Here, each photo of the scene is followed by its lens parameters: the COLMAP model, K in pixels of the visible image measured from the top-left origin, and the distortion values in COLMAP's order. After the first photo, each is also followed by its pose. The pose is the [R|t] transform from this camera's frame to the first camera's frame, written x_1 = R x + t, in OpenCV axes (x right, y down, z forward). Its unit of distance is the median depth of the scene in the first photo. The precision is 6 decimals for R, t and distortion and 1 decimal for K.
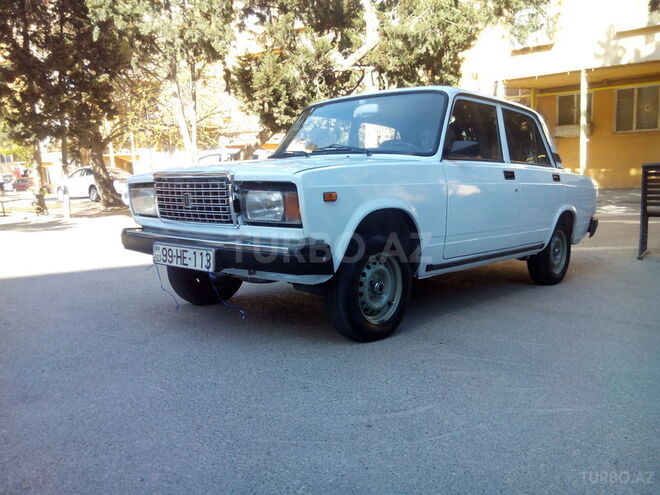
lens RADIAL K [[564.2, 0, 327.5], [0, 564.2, 247.3], [0, 0, 1]] dist [0.056316, -0.015465]
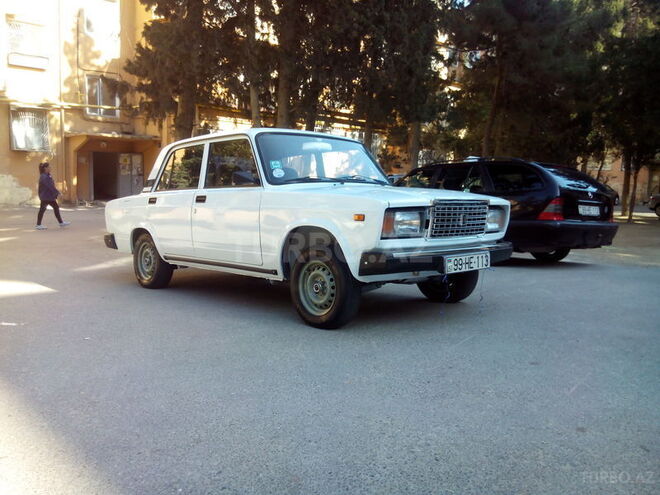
lens RADIAL K [[564.2, 0, 327.5], [0, 564.2, 247.3], [0, 0, 1]] dist [0.056316, -0.015465]
pose [[0.113543, -0.076371, 0.990593, -0.887993], [0.113639, 0.991496, 0.063415, -0.077329], [-0.987013, 0.105370, 0.121257, 0.649663]]
